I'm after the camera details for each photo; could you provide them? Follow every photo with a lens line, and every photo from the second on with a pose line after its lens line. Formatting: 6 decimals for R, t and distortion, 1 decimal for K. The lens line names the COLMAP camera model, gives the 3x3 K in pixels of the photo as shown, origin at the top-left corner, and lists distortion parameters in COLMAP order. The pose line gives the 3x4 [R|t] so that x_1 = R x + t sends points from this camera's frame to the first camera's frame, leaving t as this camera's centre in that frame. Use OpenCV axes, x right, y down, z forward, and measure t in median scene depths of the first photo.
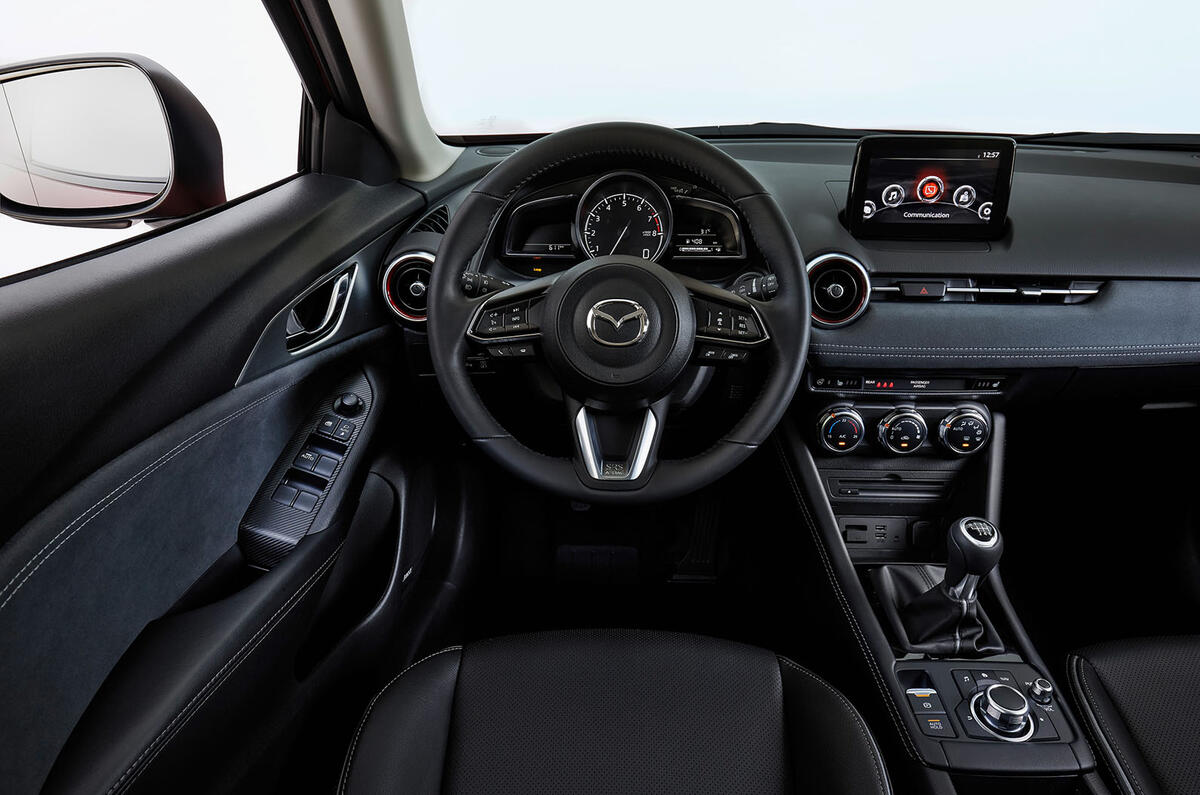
lens RADIAL K [[760.9, 0, 600.0], [0, 760.9, 397.5], [0, 0, 1]] dist [-0.001956, 0.001484]
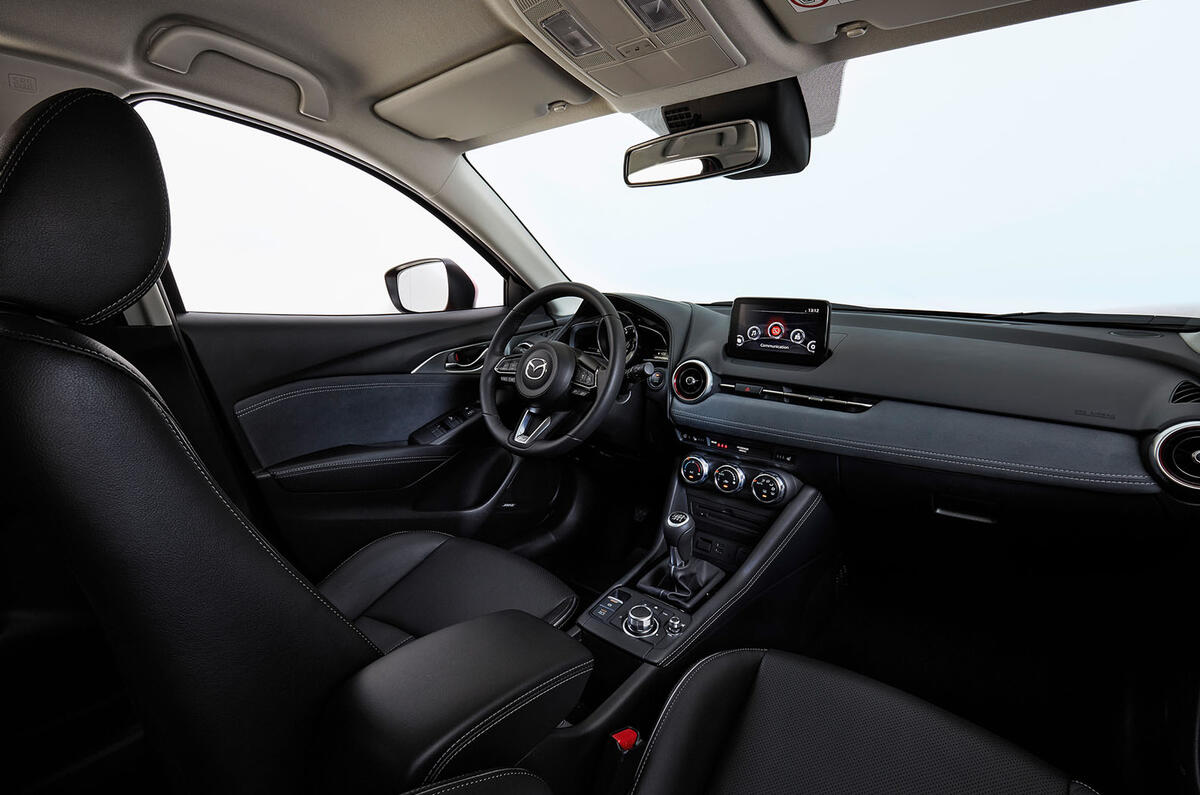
lens RADIAL K [[561.1, 0, 600.0], [0, 561.1, 397.5], [0, 0, 1]] dist [-0.000352, -0.000071]
pose [[0.778970, 0.130930, -0.613240, 0.954241], [-0.259683, 0.957514, -0.125428, 0.108006], [0.570764, 0.256953, 0.779874, -0.085001]]
